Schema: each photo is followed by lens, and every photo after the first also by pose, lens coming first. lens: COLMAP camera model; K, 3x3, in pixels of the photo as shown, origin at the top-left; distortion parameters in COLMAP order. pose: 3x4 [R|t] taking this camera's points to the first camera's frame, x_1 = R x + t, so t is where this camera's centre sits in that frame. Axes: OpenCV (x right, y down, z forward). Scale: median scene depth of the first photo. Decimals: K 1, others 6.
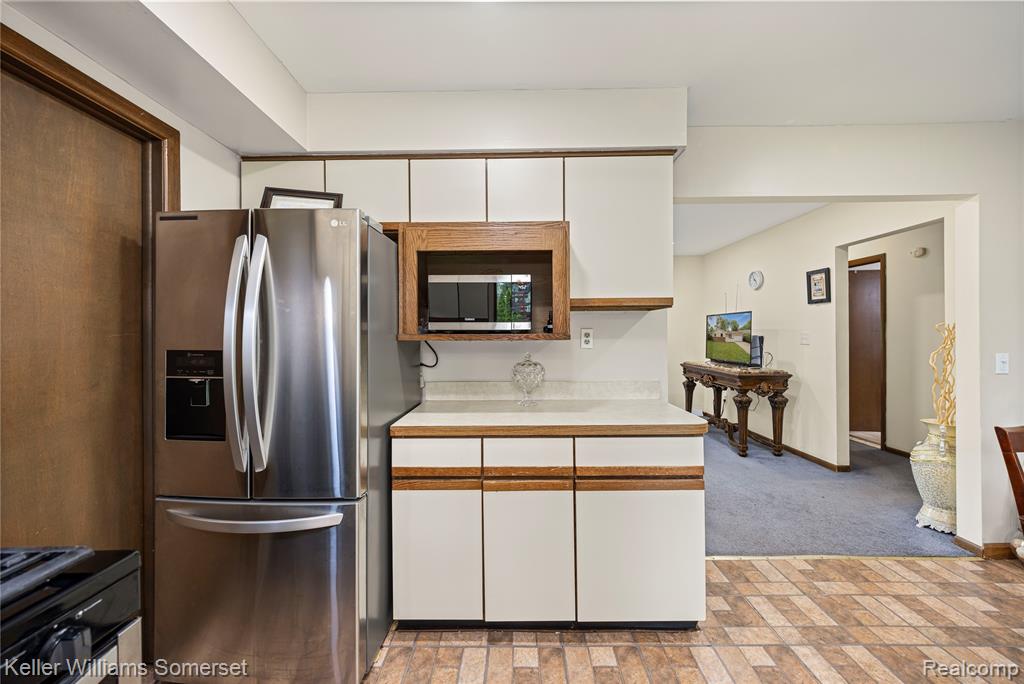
lens RADIAL K [[391.4, 0, 511.7], [0, 391.4, 338.7], [0, 0, 1]] dist [0.013562, -0.001310]
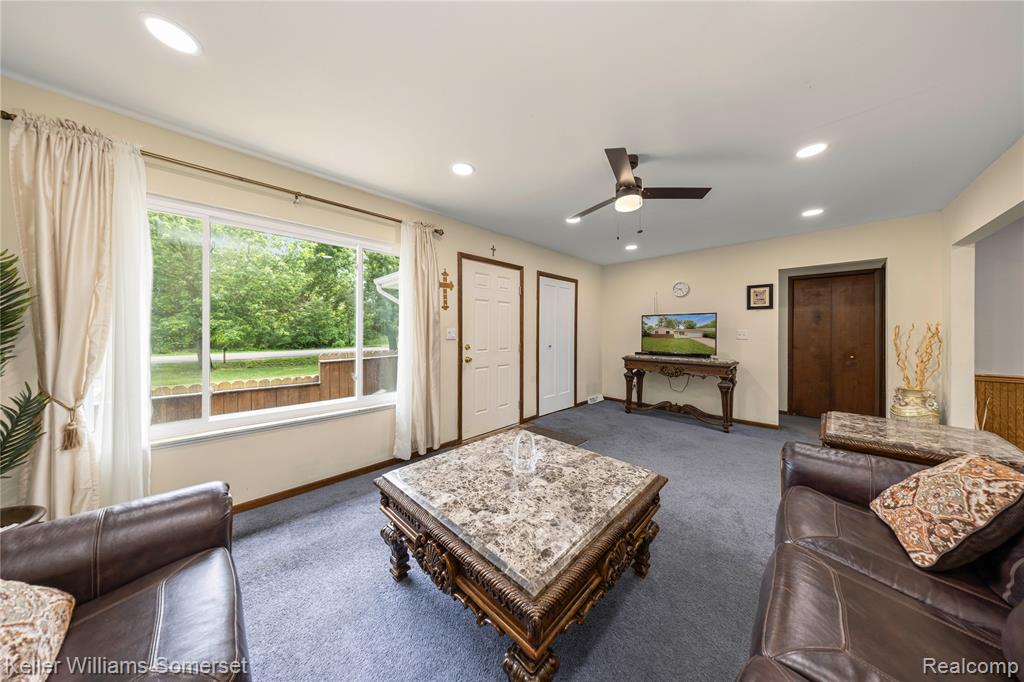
lens RADIAL K [[301.8, 0, 510.2], [0, 301.8, 335.9], [0, 0, 1]] dist [0.000273, 0.000001]
pose [[0.696705, 0.005578, 0.717336, -0.530979], [-0.001558, 0.999979, -0.006262, 0.009410], [-0.717356, 0.003245, 0.696700, 0.830995]]
